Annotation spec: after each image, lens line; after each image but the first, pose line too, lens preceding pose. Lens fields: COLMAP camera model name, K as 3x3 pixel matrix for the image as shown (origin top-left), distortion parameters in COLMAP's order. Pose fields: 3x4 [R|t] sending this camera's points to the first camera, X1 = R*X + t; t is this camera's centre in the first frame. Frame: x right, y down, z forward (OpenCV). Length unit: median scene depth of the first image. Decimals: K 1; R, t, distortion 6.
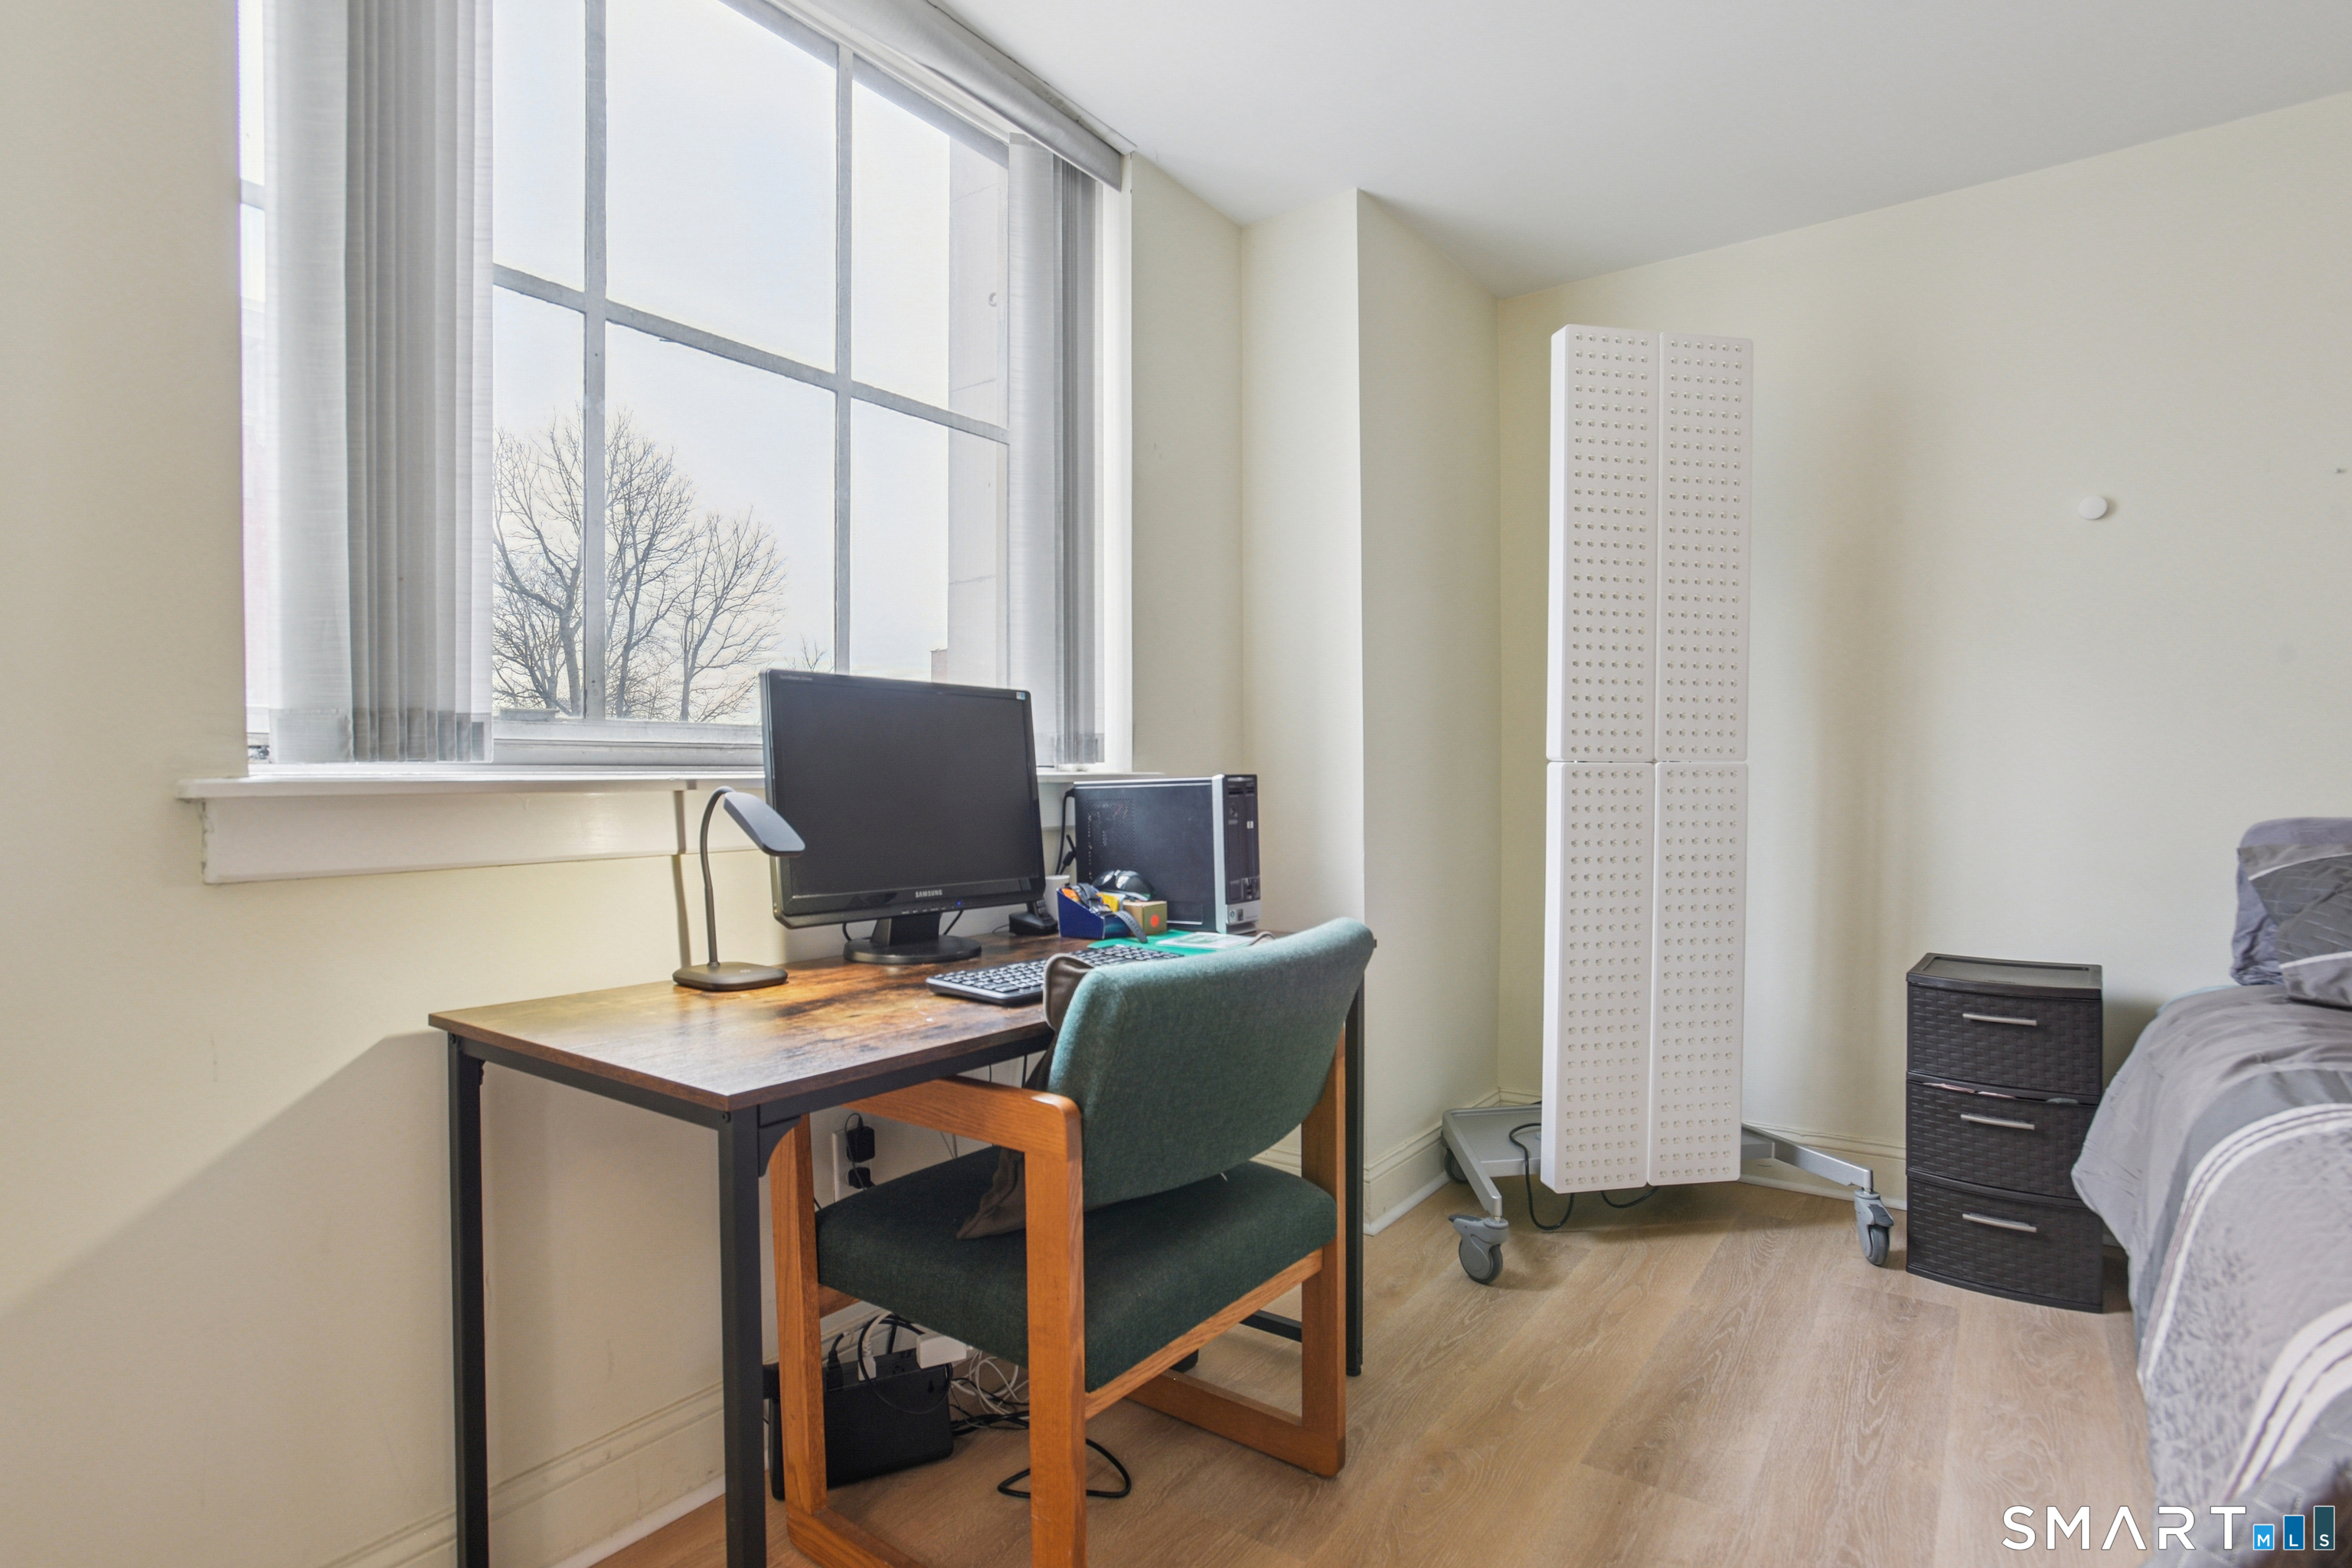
lens RADIAL K [[1147.5, 0, 1174.5], [0, 1147.5, 791.6], [0, 0, 1]] dist [-0.024423, 0.002611]
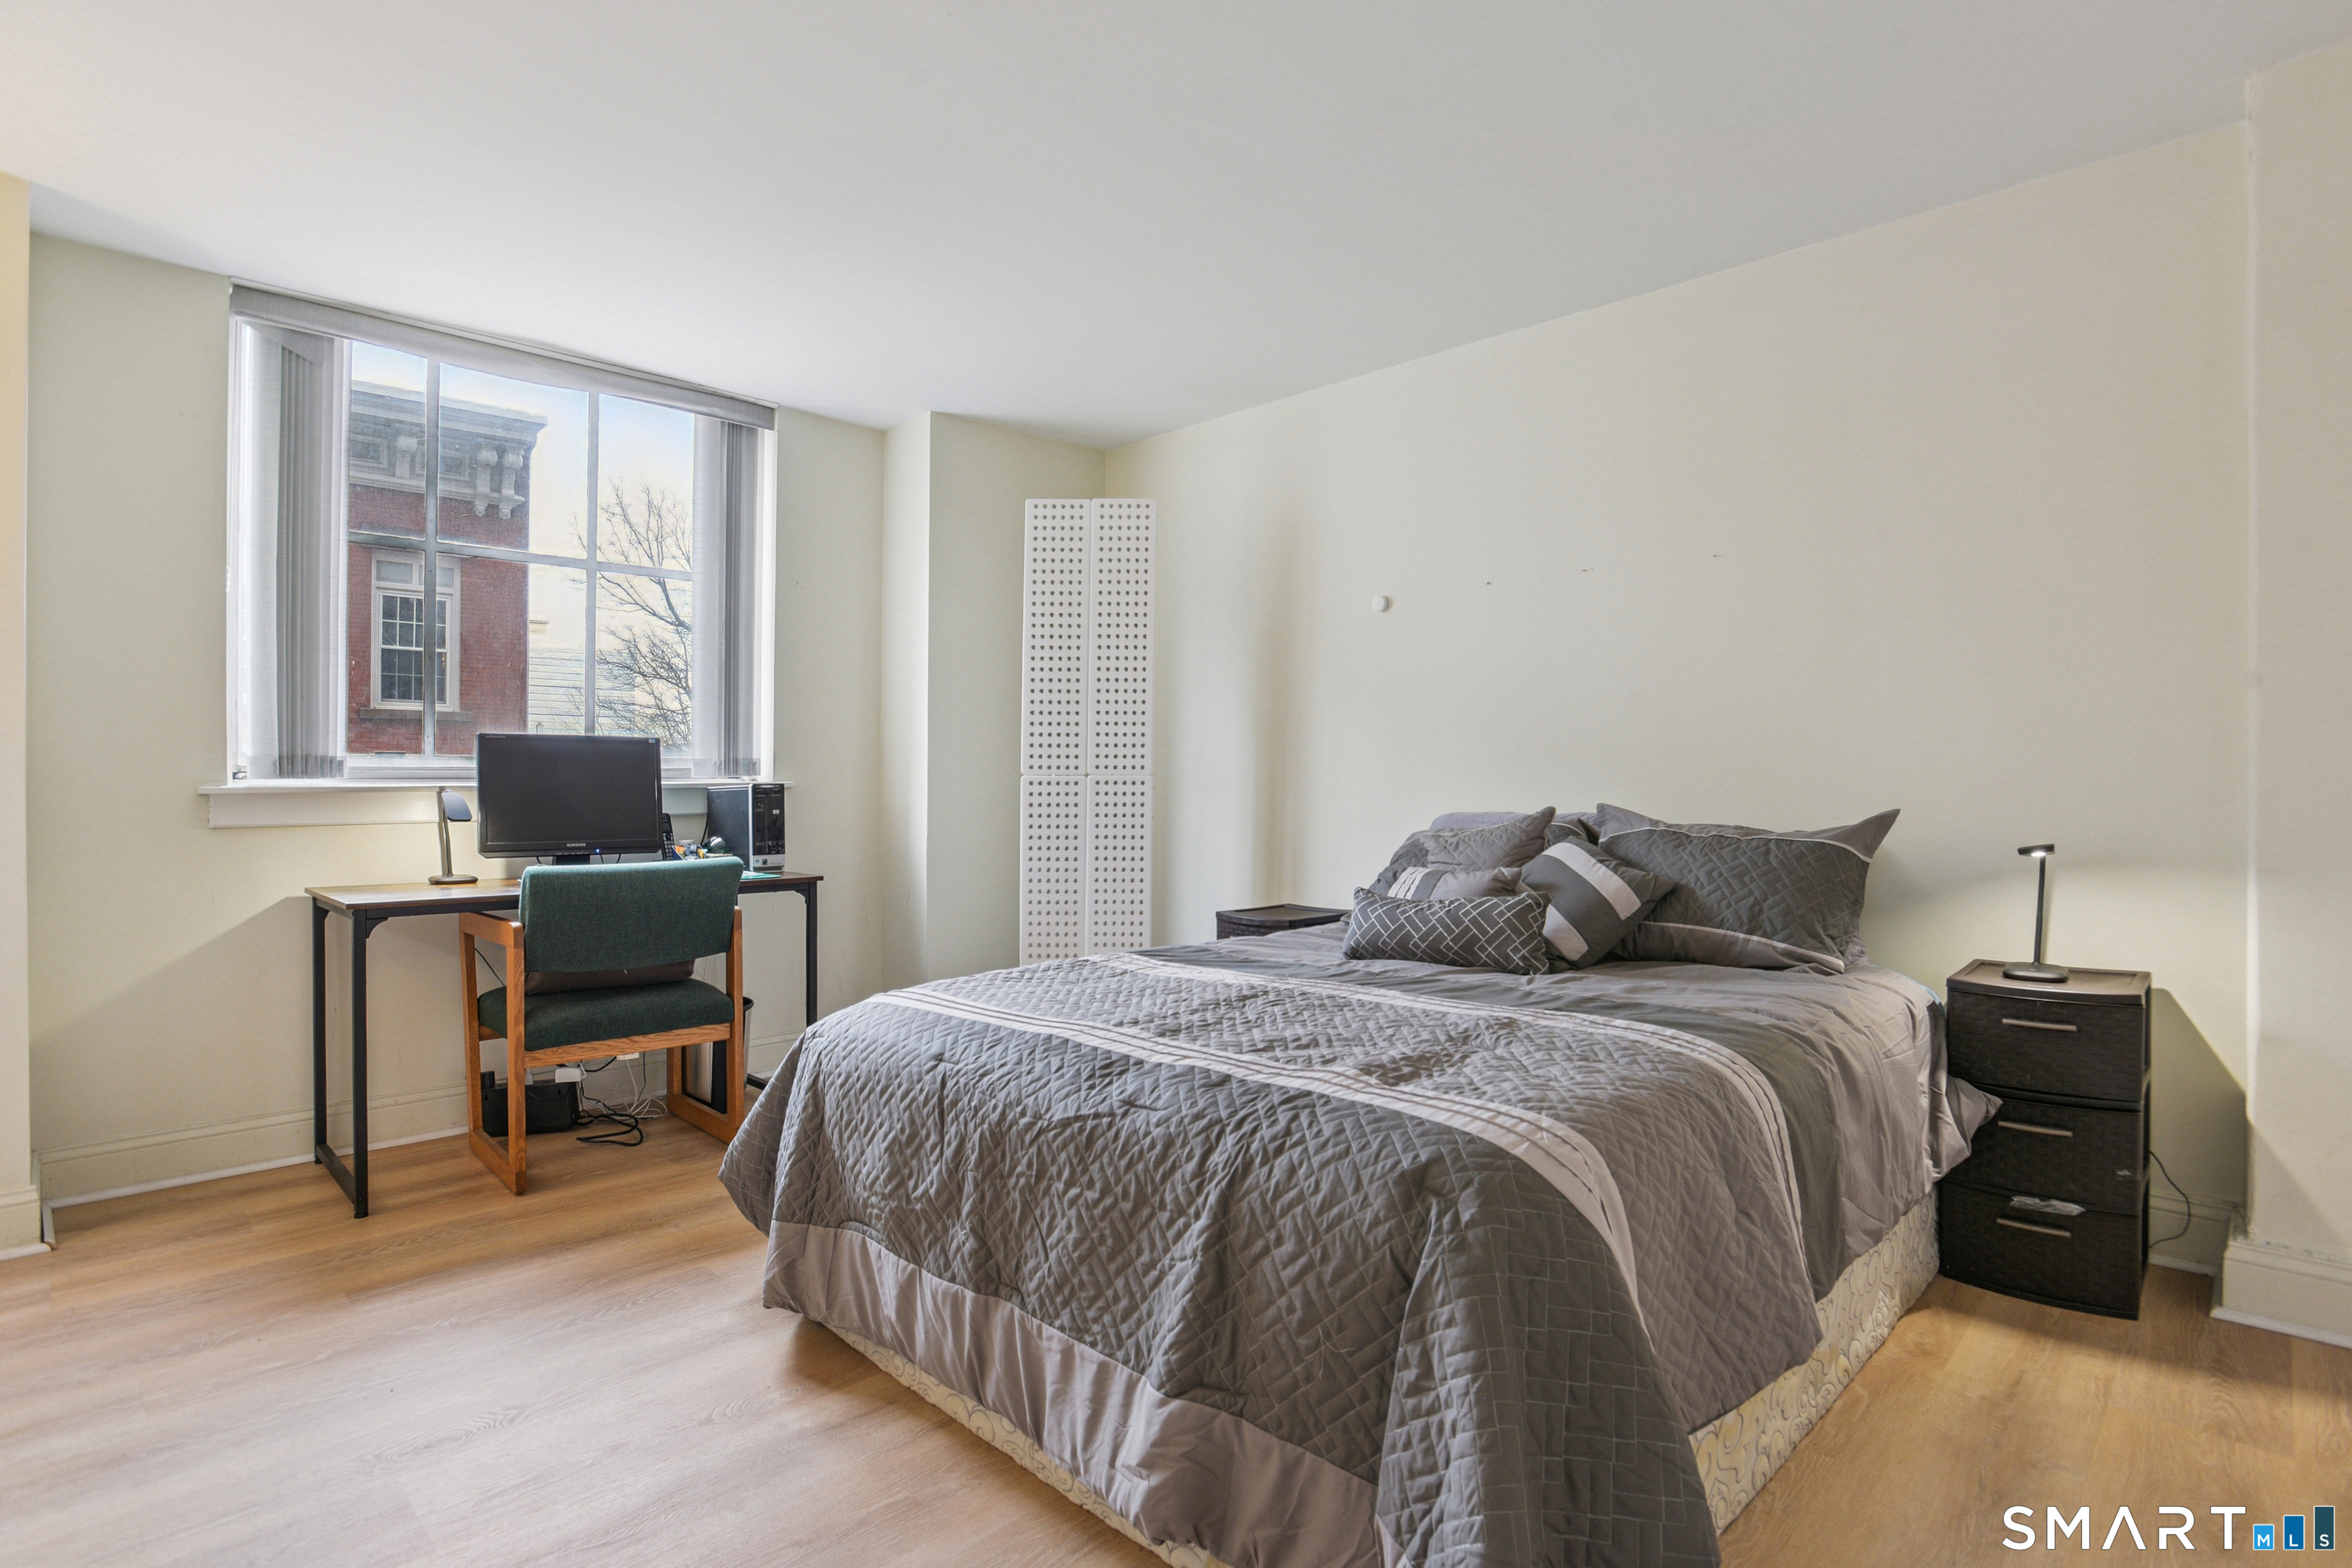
lens RADIAL K [[1147.5, 0, 1179.7], [0, 1147.5, 780.9], [0, 0, 1]] dist [-0.024423, 0.002611]
pose [[0.987489, -0.000401, -0.157687, 1.304839], [-0.001621, 0.999918, -0.012693, 0.003833], [0.157679, 0.012790, 0.987408, -0.883922]]
